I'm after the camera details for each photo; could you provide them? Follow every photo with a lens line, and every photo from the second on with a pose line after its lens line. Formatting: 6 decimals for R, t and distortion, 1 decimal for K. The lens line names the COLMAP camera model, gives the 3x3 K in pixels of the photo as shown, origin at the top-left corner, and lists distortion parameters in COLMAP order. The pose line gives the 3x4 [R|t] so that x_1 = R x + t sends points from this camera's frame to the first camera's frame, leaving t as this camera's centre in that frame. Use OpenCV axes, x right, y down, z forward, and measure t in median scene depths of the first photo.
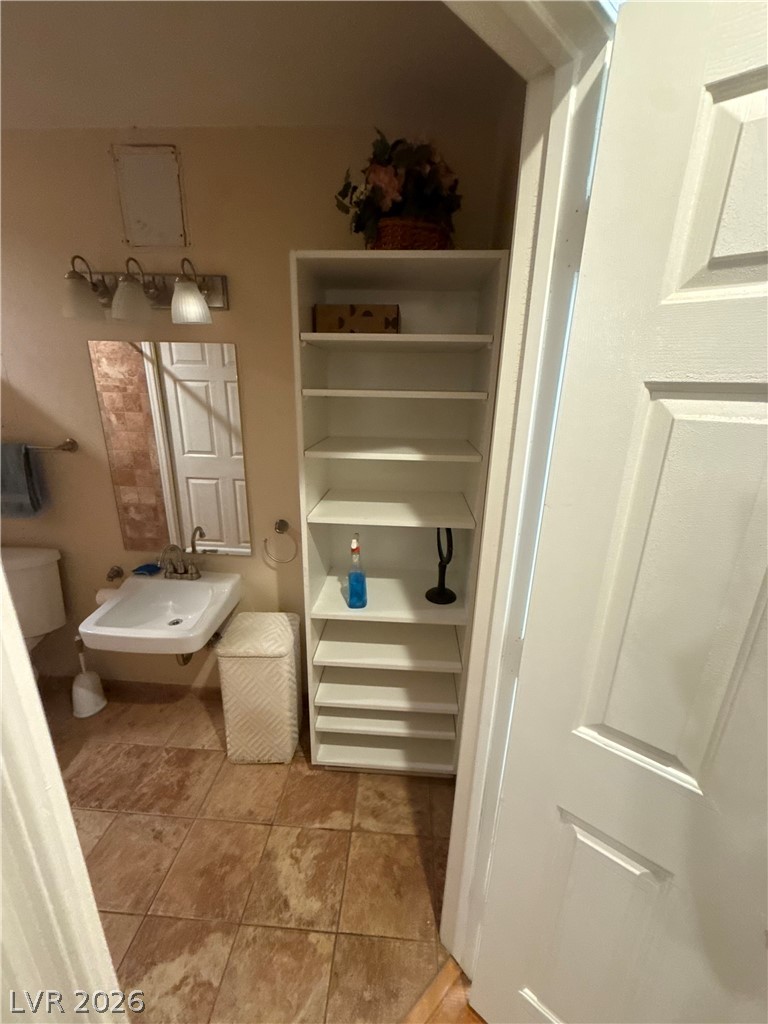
lens RADIAL K [[410.1, 0, 384.0], [0, 410.1, 515.7], [0, 0, 1]] dist [0.003104, 0.000266]
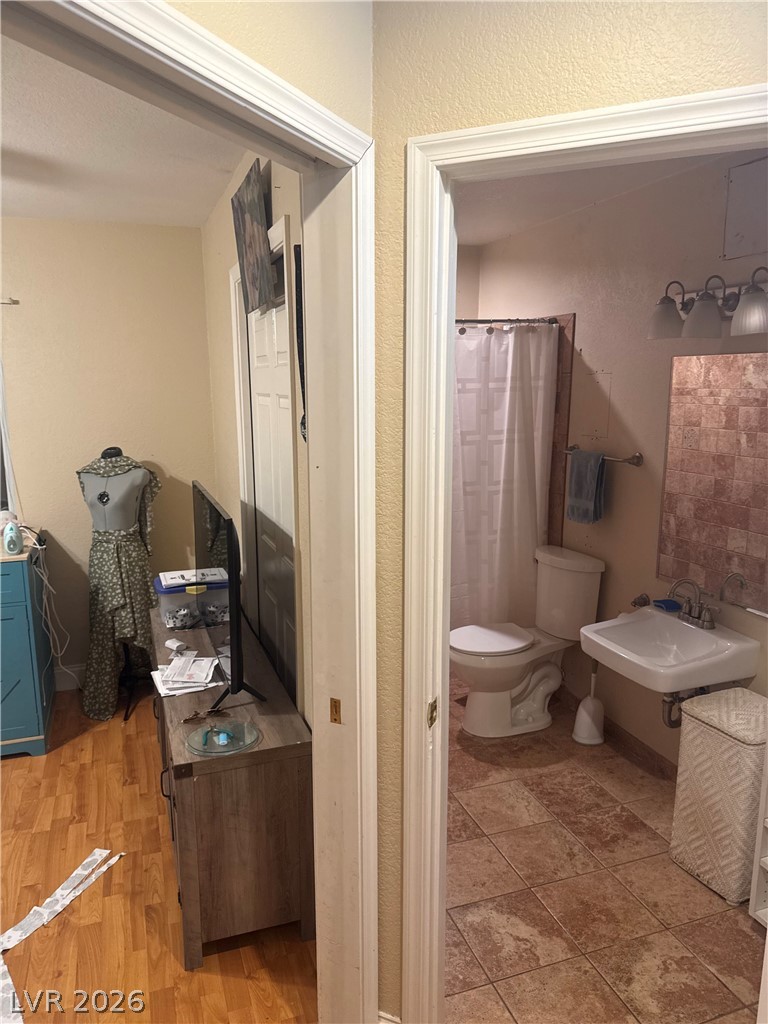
lens RADIAL K [[712.8, 0, 379.5], [0, 712.8, 518.4], [0, 0, 1]] dist [0.053137, -0.075241]
pose [[0.395889, 0.147138, -0.906434, 0.620102], [-0.267490, 0.962753, 0.039453, 0.067154], [0.878476, 0.226843, 0.420502, -0.253870]]
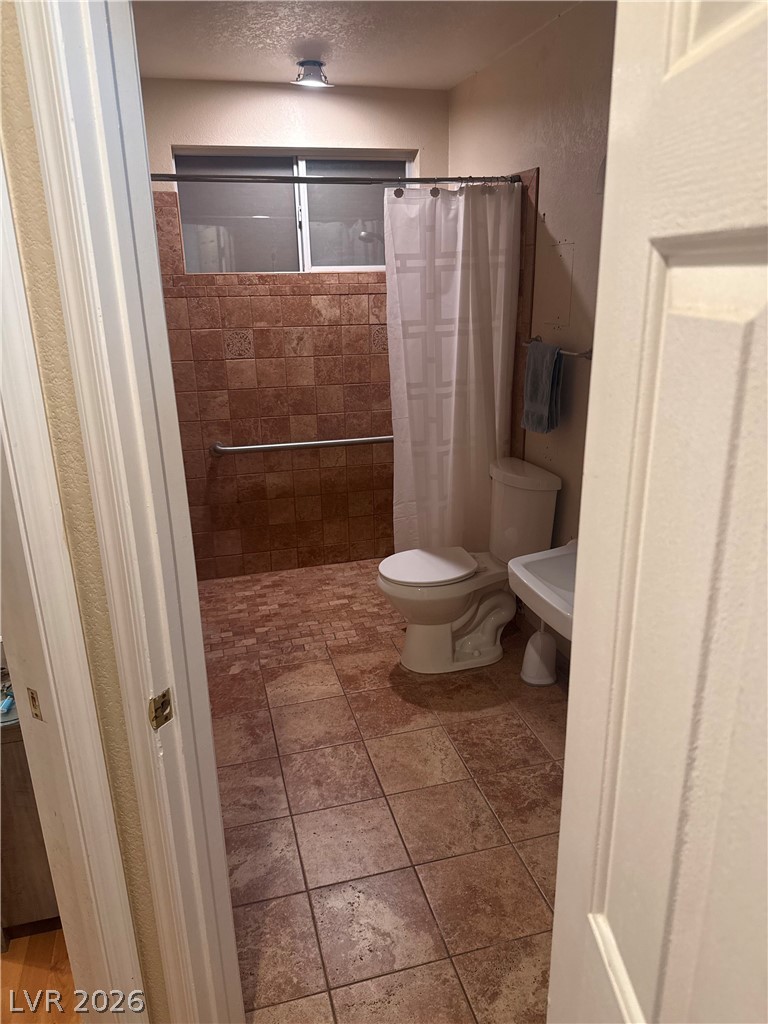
lens RADIAL K [[707.9, 0, 385.8], [0, 707.9, 514.4], [0, 0, 1]] dist [0.124973, -0.218869]
pose [[0.332946, 0.271692, -0.902957, 0.478642], [-0.261377, 0.946659, 0.188464, -0.033438], [0.905996, 0.173263, 0.386200, 0.156230]]
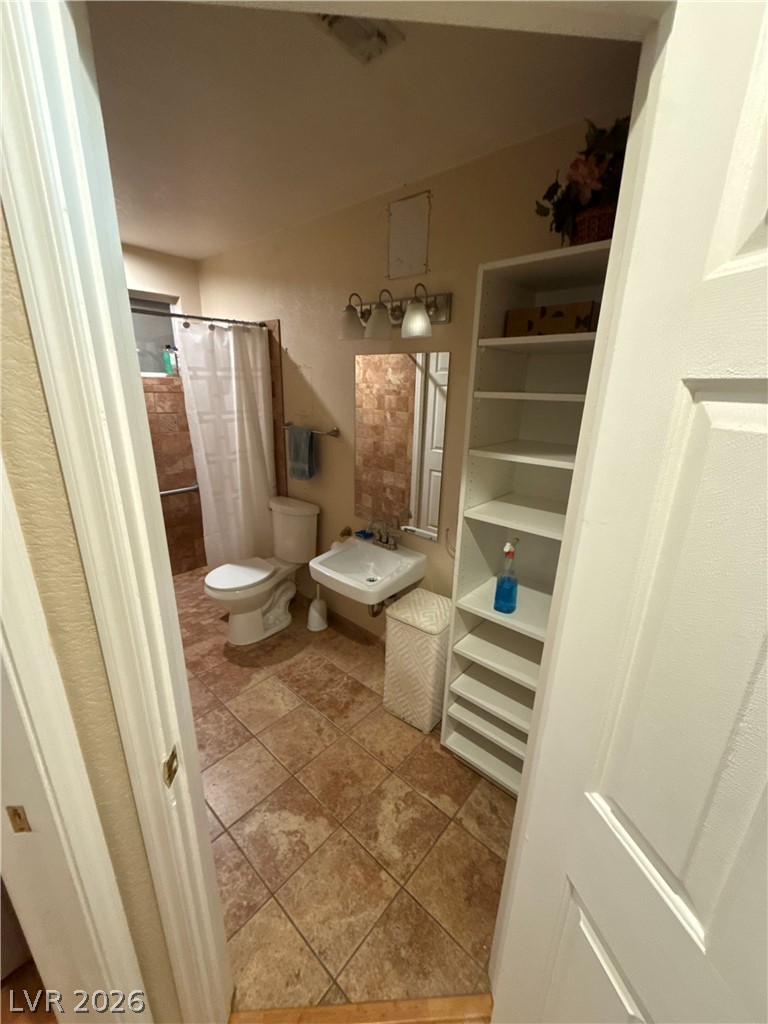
lens RADIAL K [[408.0, 0, 383.8], [0, 408.0, 515.4], [0, 0, 1]] dist [0.002540, -0.000201]
pose [[0.789980, 0.183897, -0.584905, 0.224632], [-0.190984, 0.980305, 0.050267, 0.000485], [0.582629, 0.071998, 0.809543, 0.015444]]
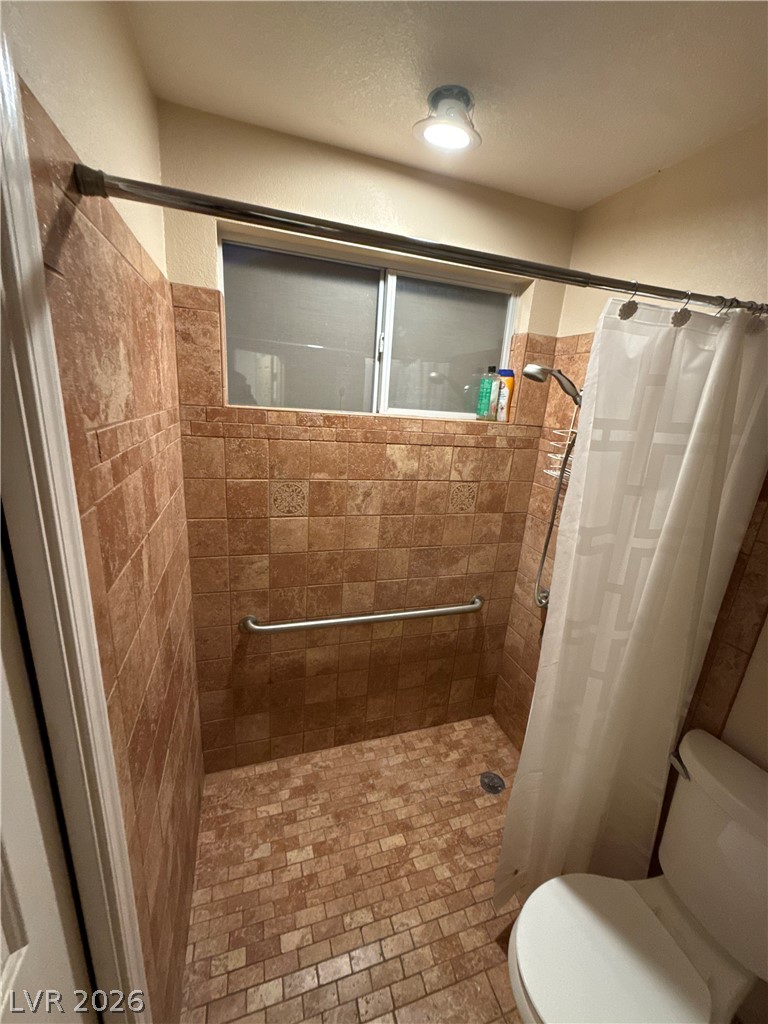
lens RADIAL K [[410.1, 0, 384.0], [0, 410.1, 515.7], [0, 0, 1]] dist [0.003104, 0.000266]
pose [[0.378900, 0.261793, -0.887637, -0.838754], [-0.341256, 0.931085, 0.128937, -0.159543], [0.860220, 0.254057, 0.442127, 0.279112]]
